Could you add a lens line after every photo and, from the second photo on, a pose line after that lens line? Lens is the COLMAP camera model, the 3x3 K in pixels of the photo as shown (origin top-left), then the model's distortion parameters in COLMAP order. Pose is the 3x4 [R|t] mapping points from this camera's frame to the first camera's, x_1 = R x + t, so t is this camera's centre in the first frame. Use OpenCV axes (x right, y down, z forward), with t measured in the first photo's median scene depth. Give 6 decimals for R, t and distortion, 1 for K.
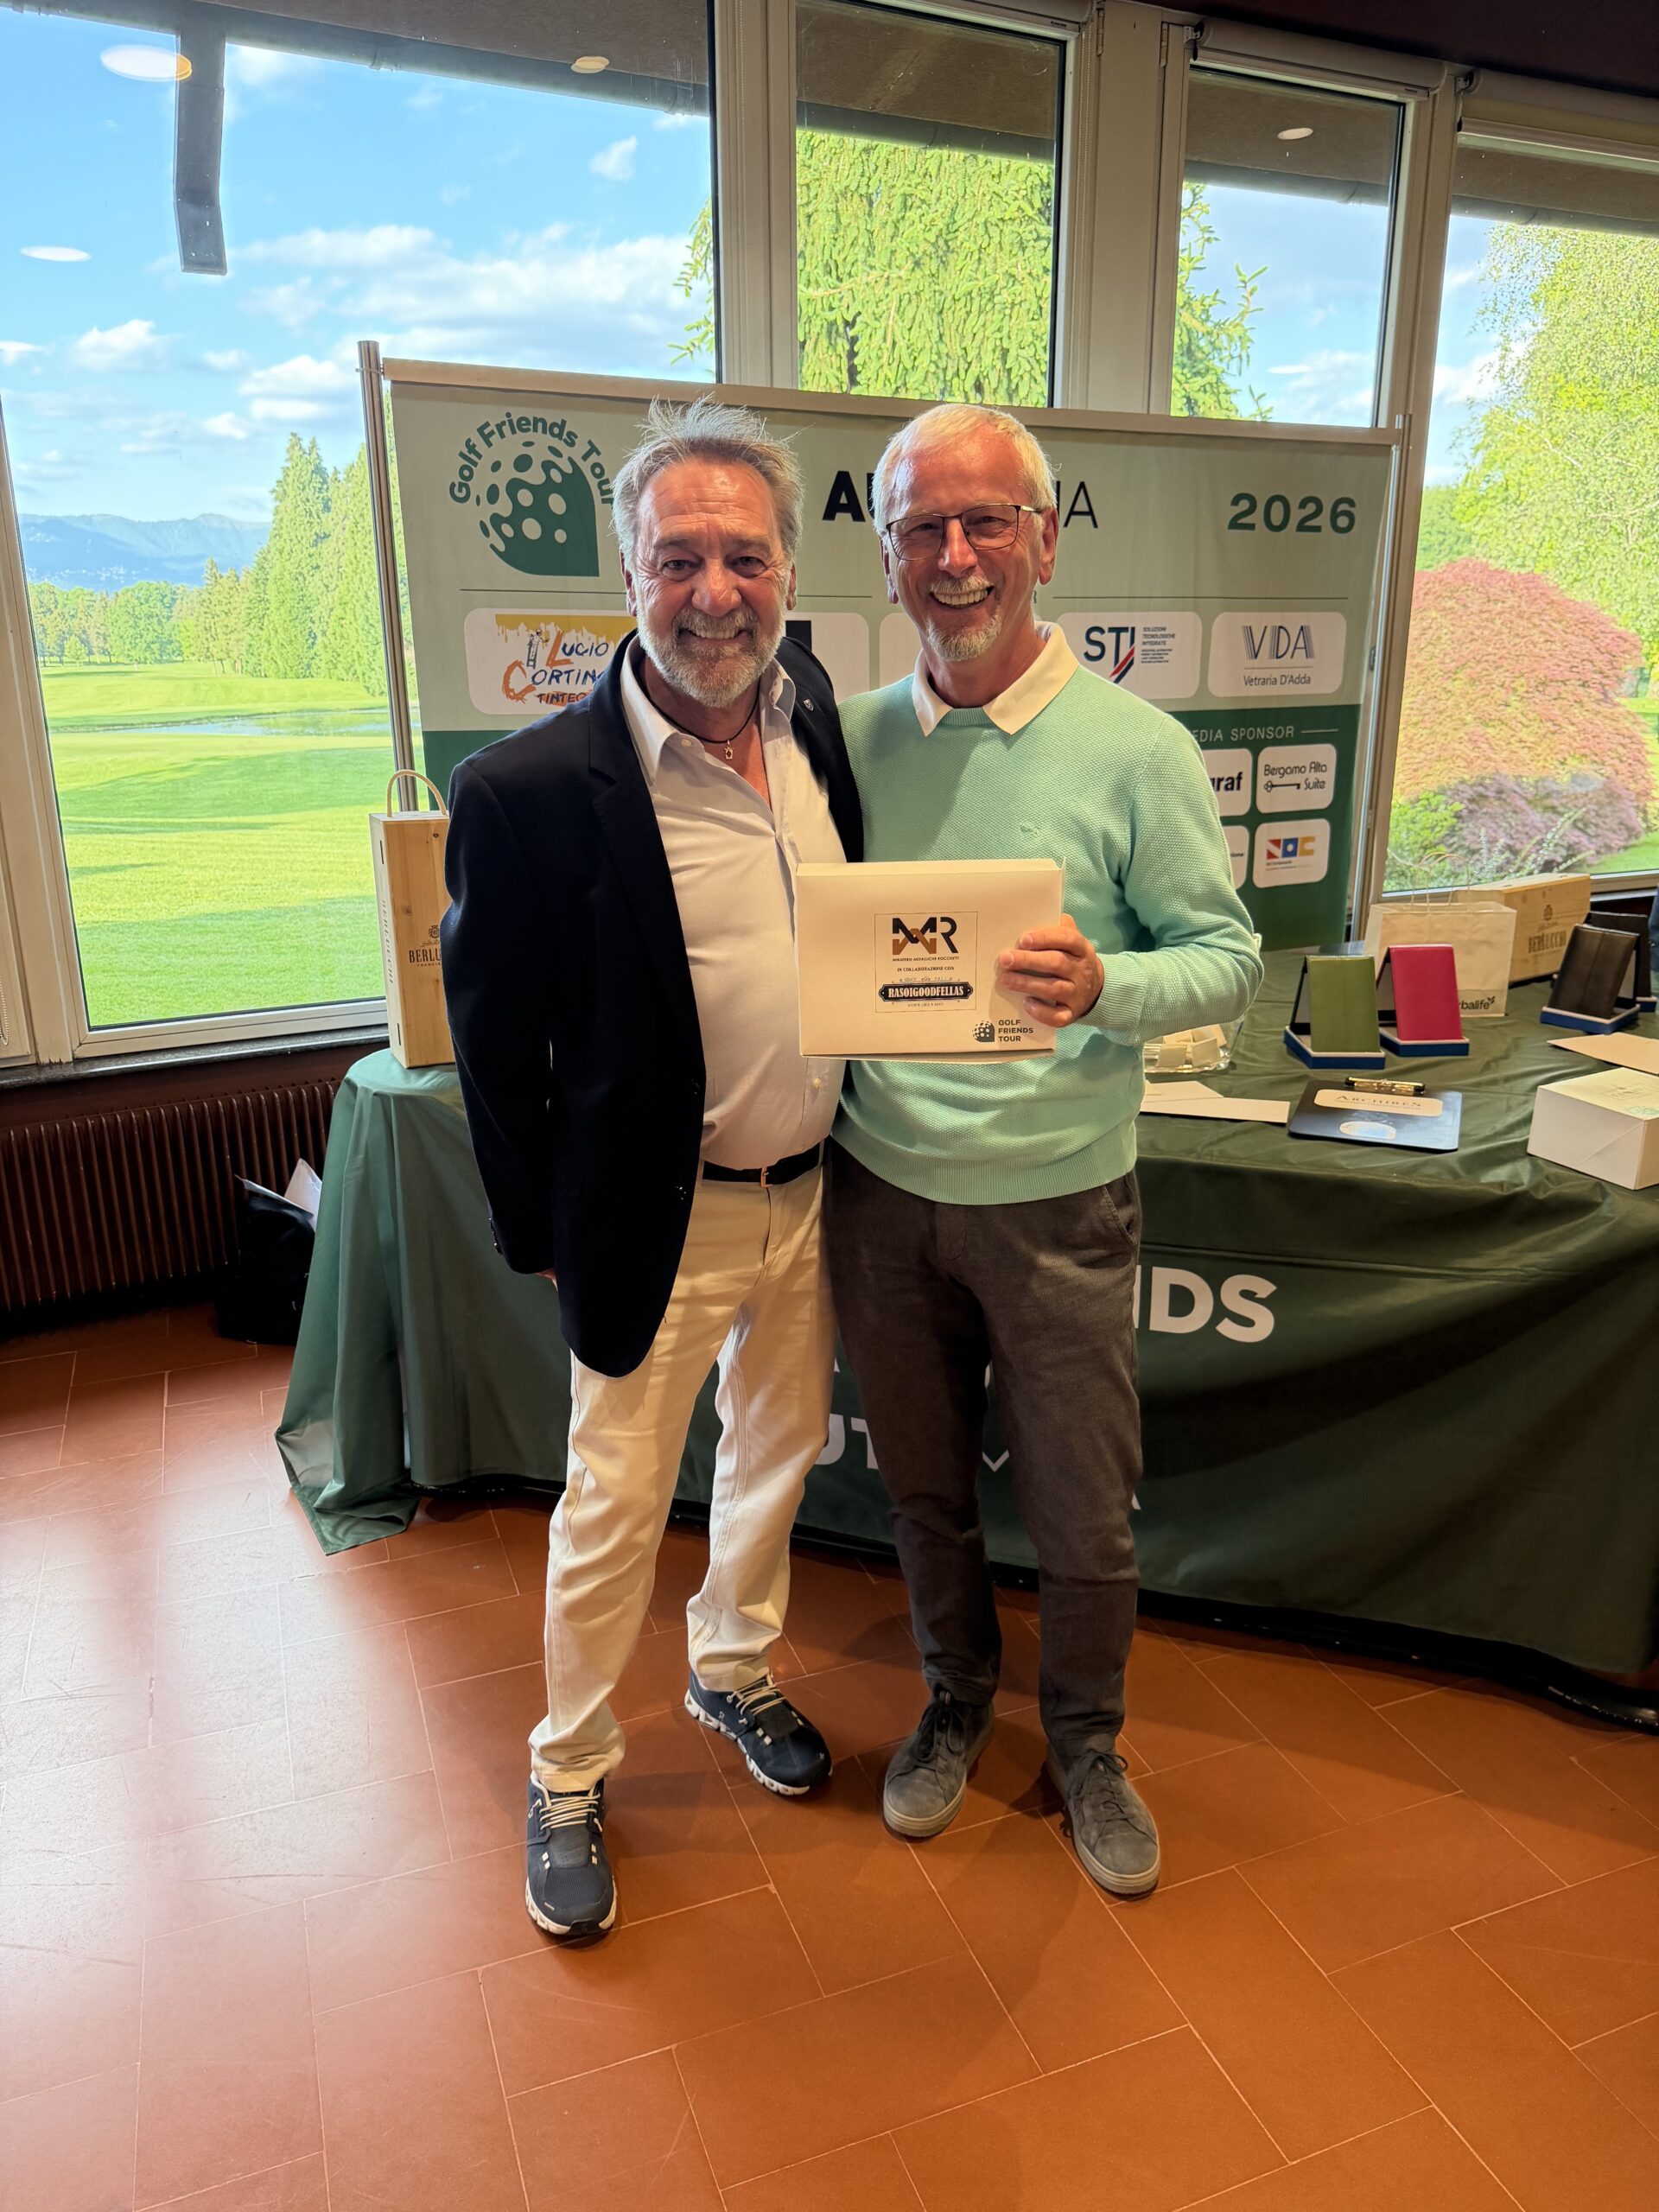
lens RADIAL K [[1587.1, 0, 825.1], [0, 1587.1, 1115.2], [0, 0, 1]] dist [-0.002921, -0.005212]
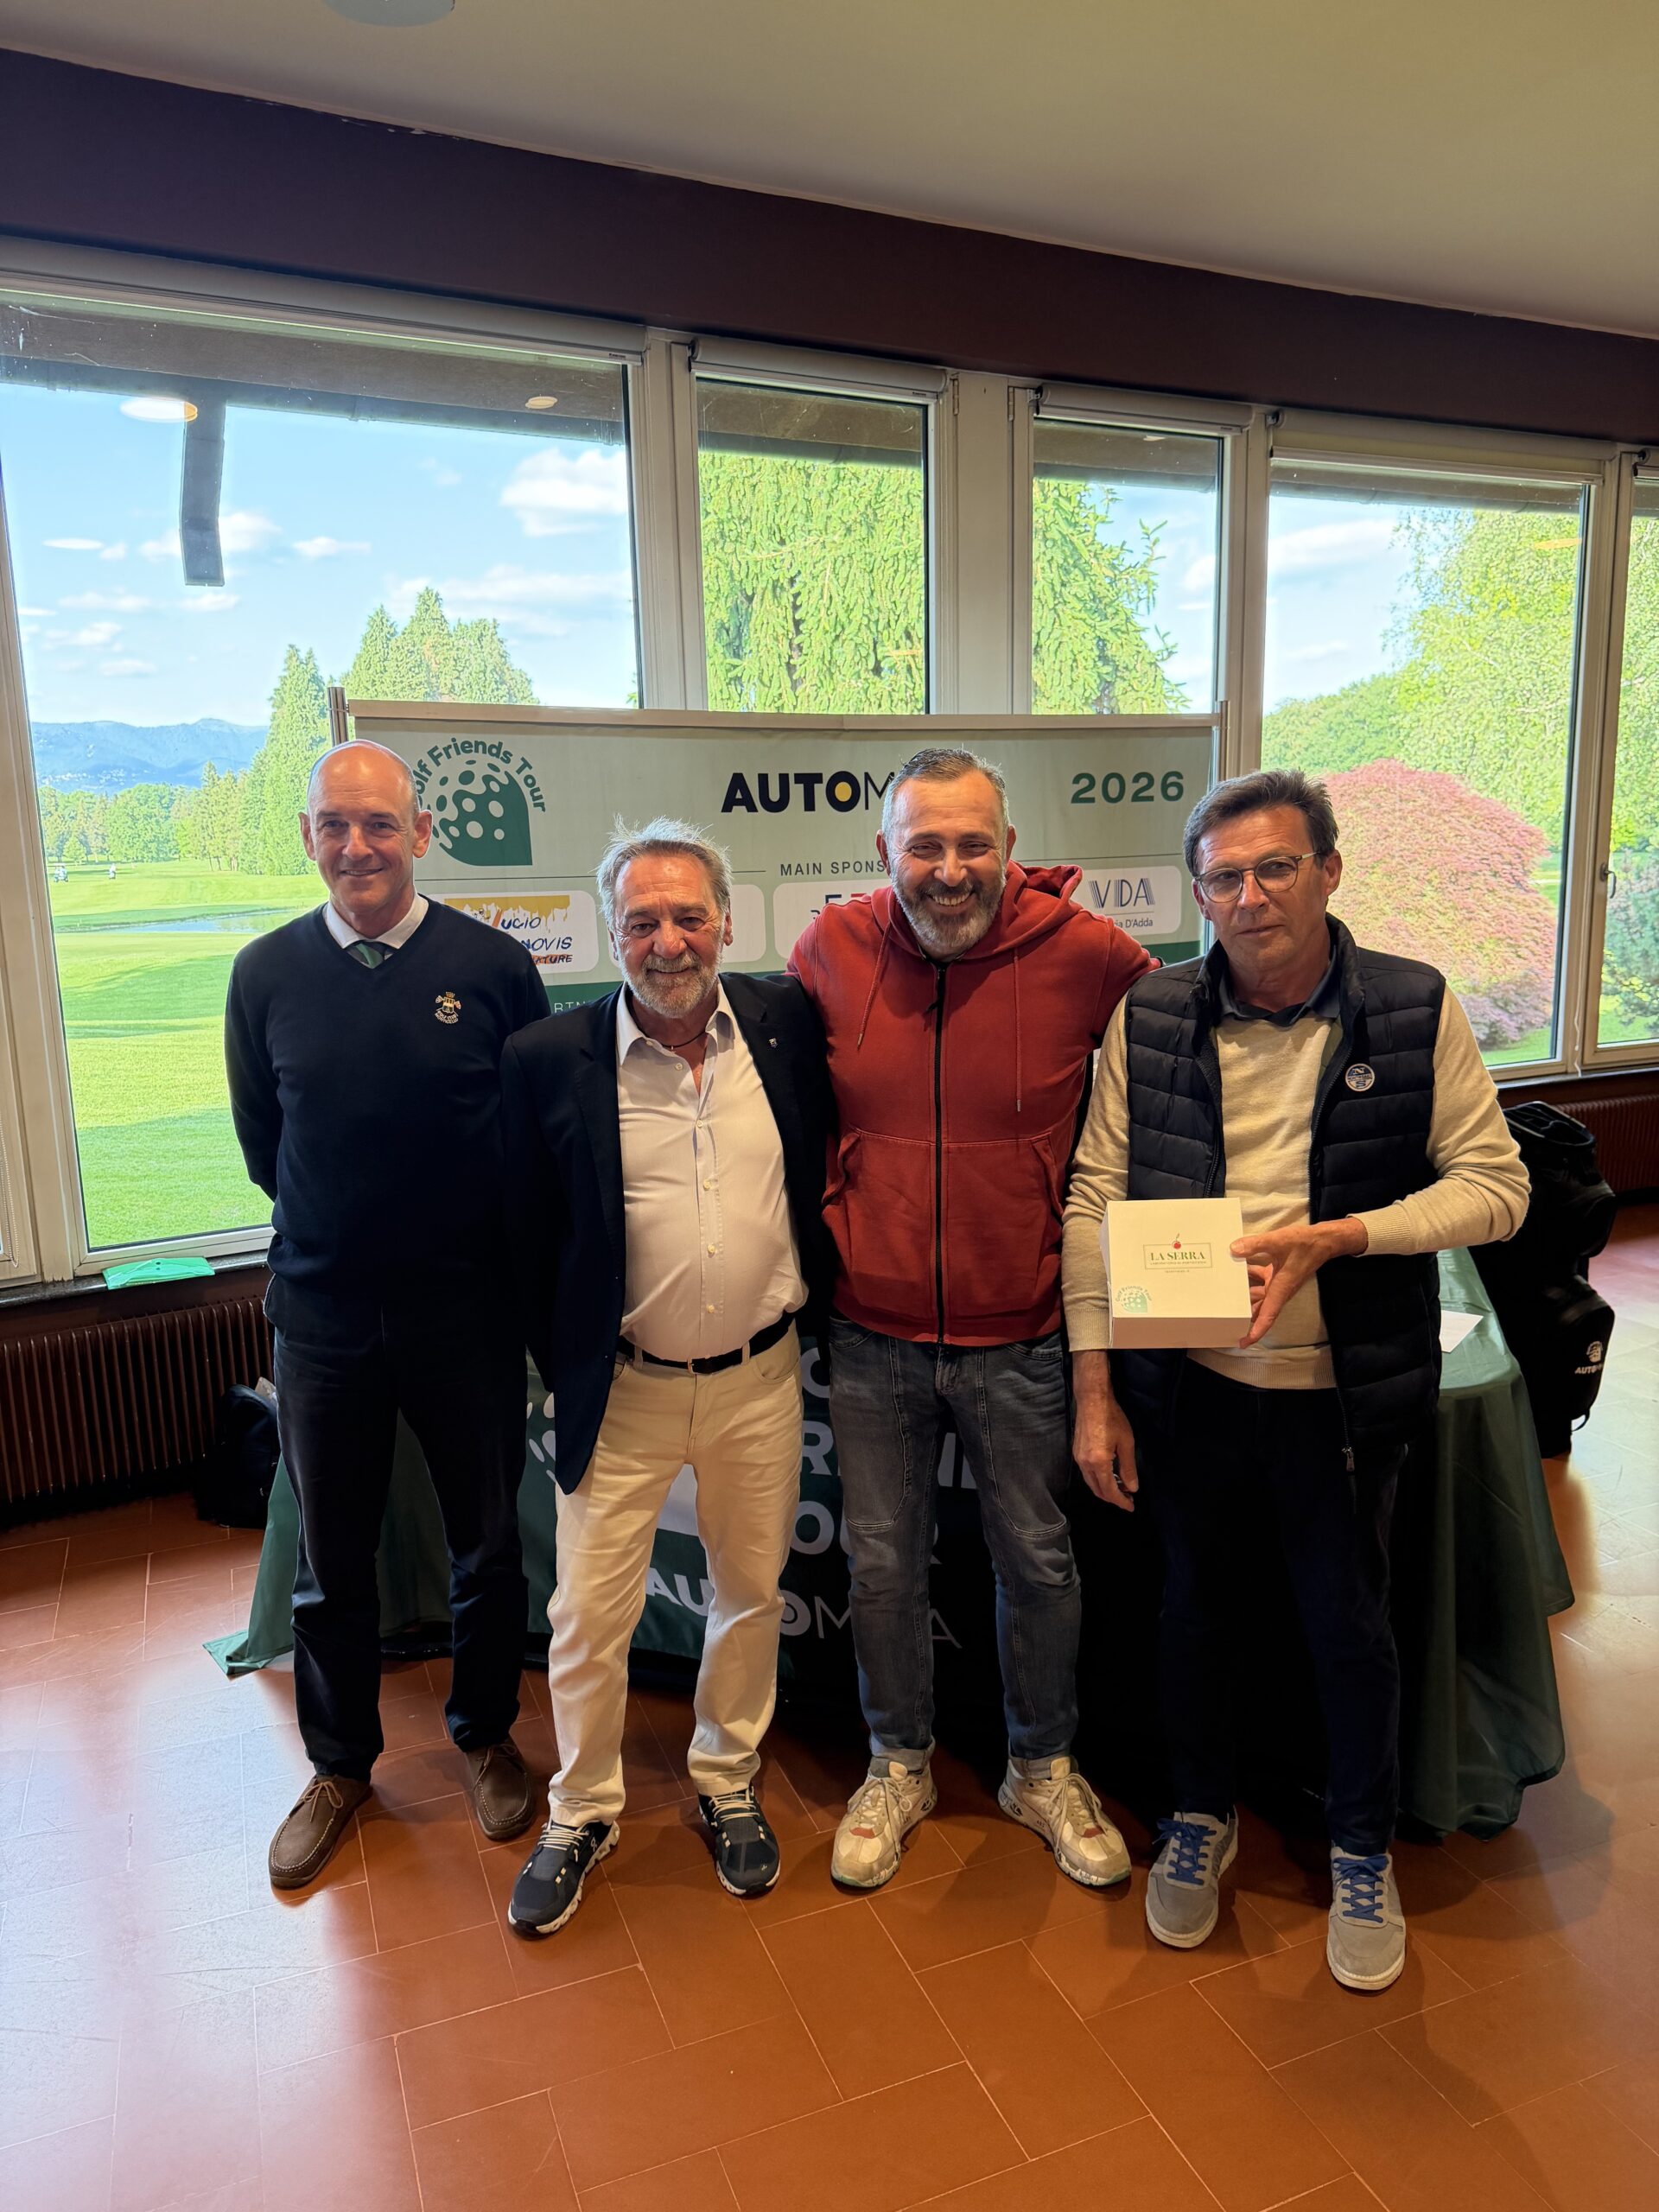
lens RADIAL K [[1558.8, 0, 832.6], [0, 1558.8, 1109.3], [0, 0, 1]] dist [0.130253, -0.268764]
pose [[0.999695, -0.021318, 0.012440, 0.045051], [0.022590, 0.993321, -0.113152, -0.010212], [-0.009945, 0.113398, 0.993500, -0.112216]]
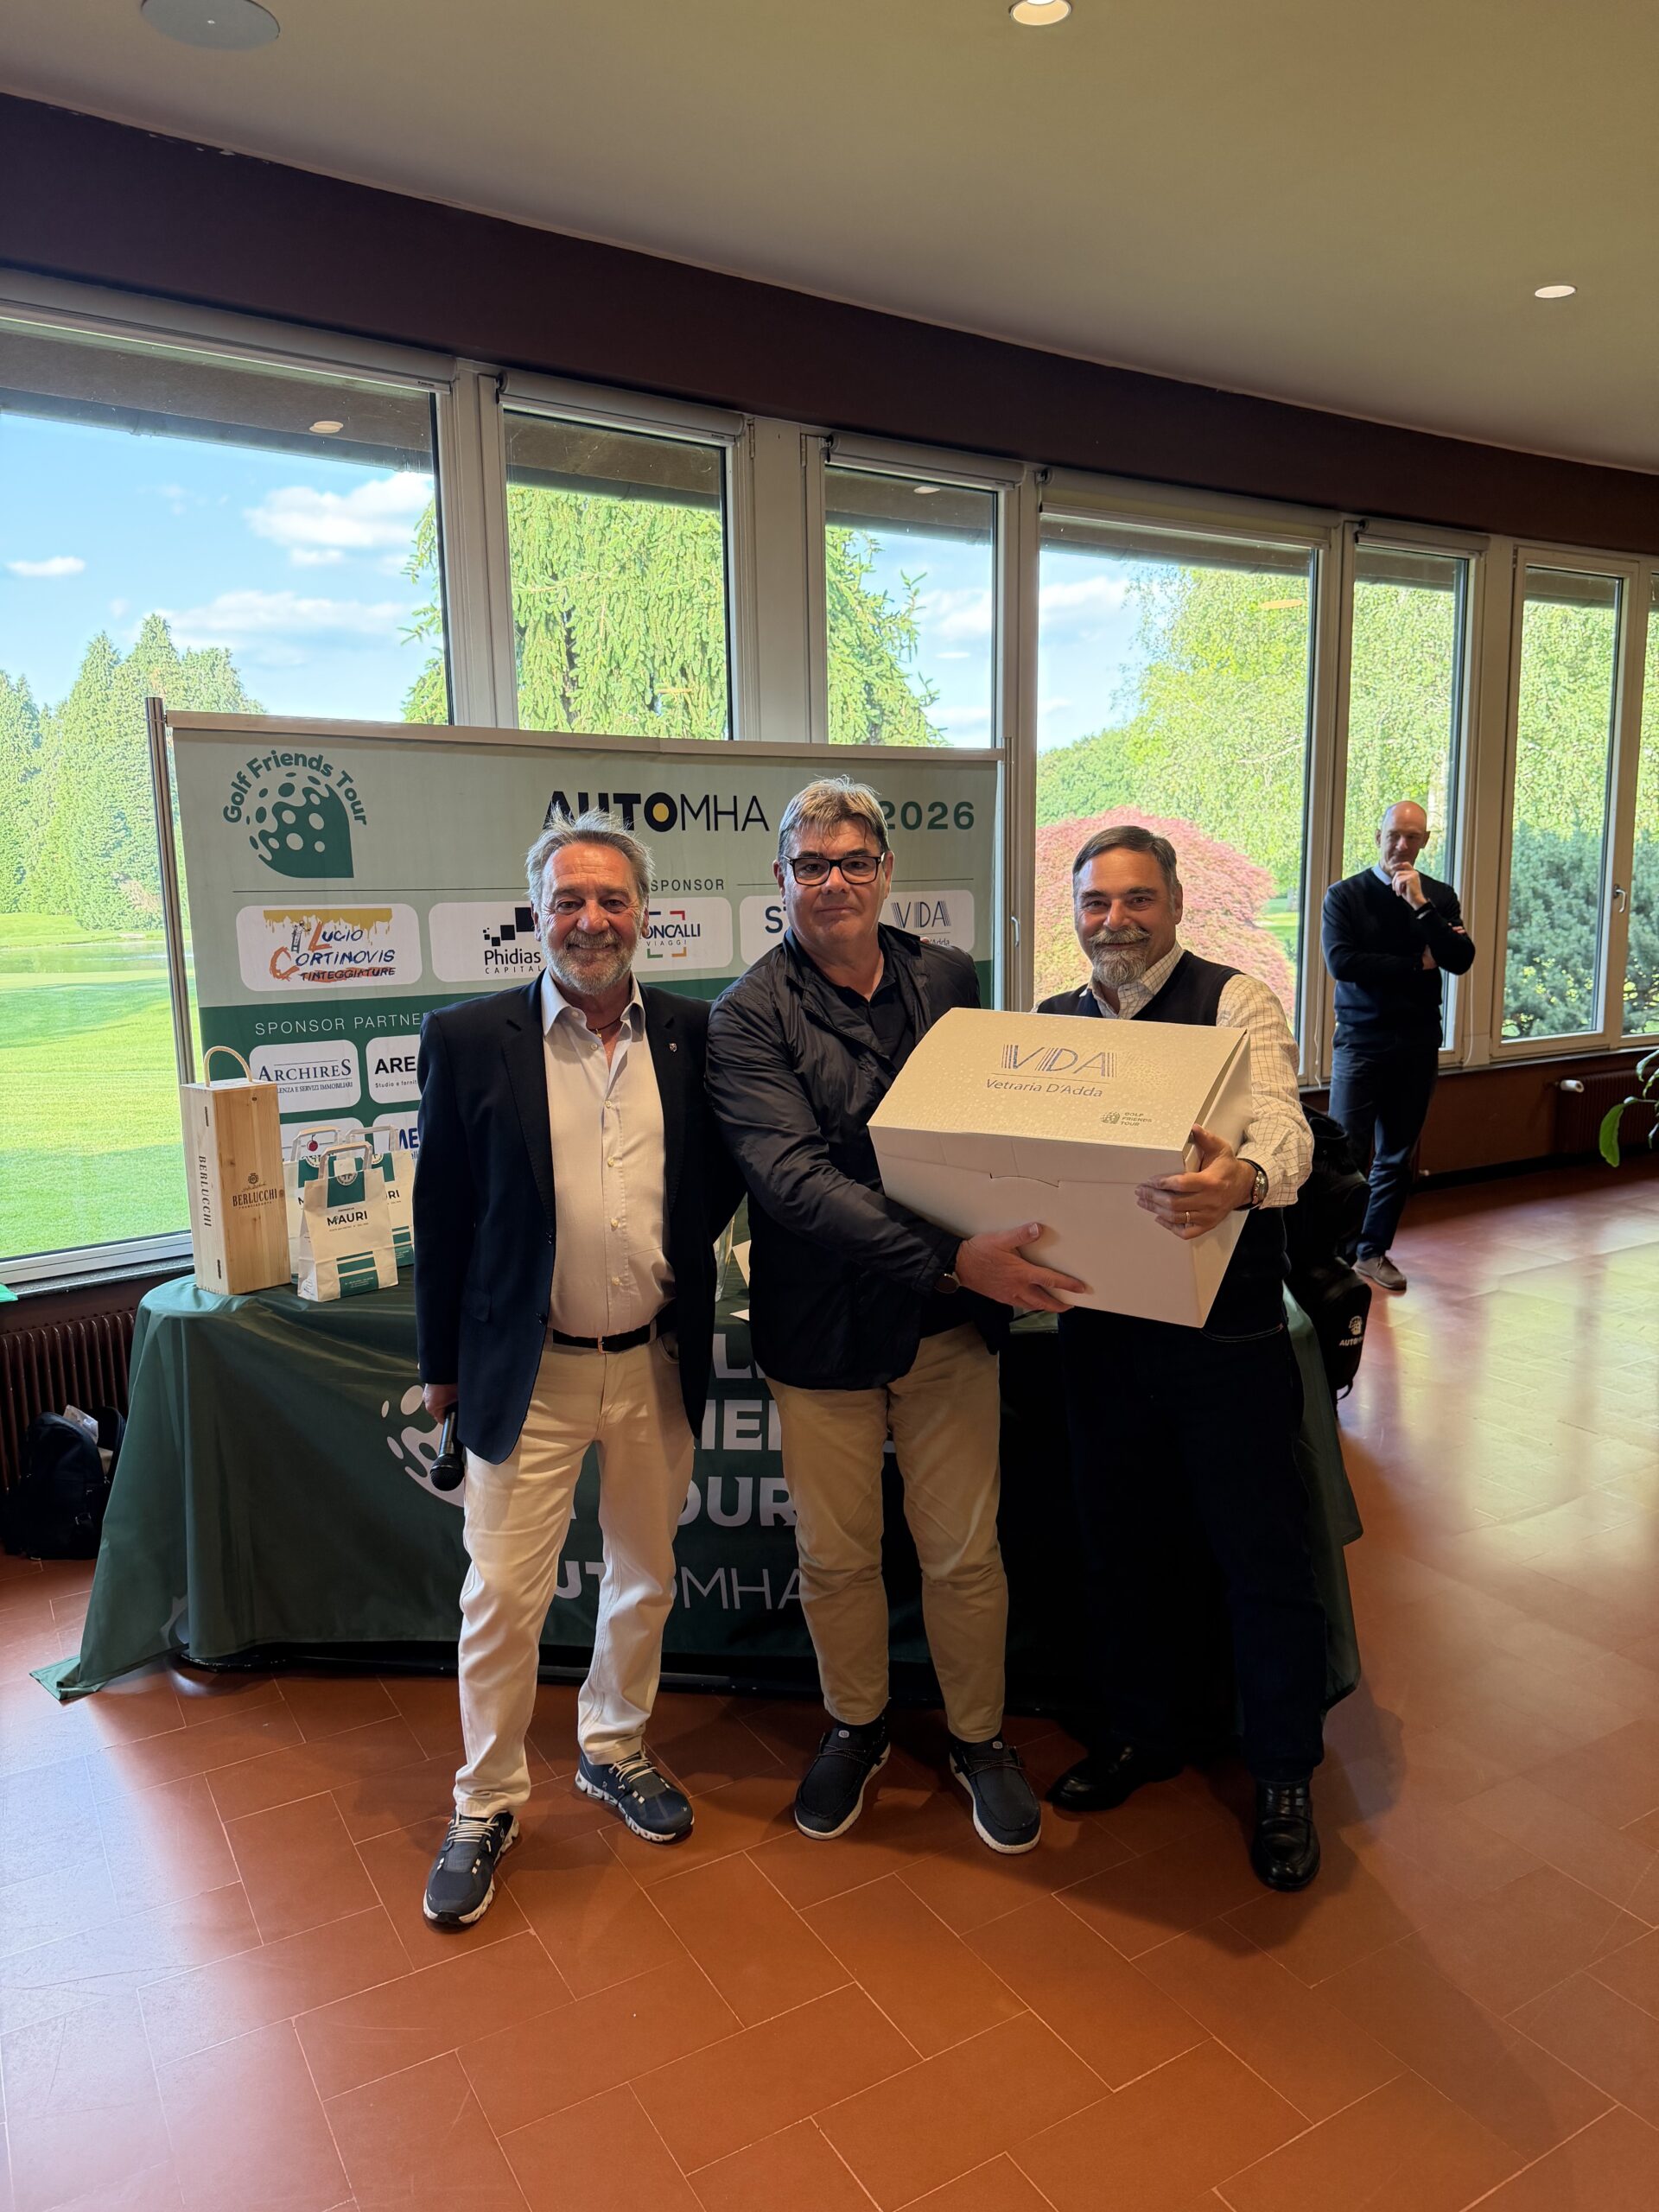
lens RADIAL K [[1551.4, 0, 837.5], [0, 1551.4, 1107.3], [0, 0, 1]] dist [0.178715, -0.403158]
pose [[0.984873, -0.037030, 0.169275, 0.006931], [0.060131, 0.989229, -0.133454, 0.009764], [-0.162510, 0.141614, 0.976492, -0.137685]]
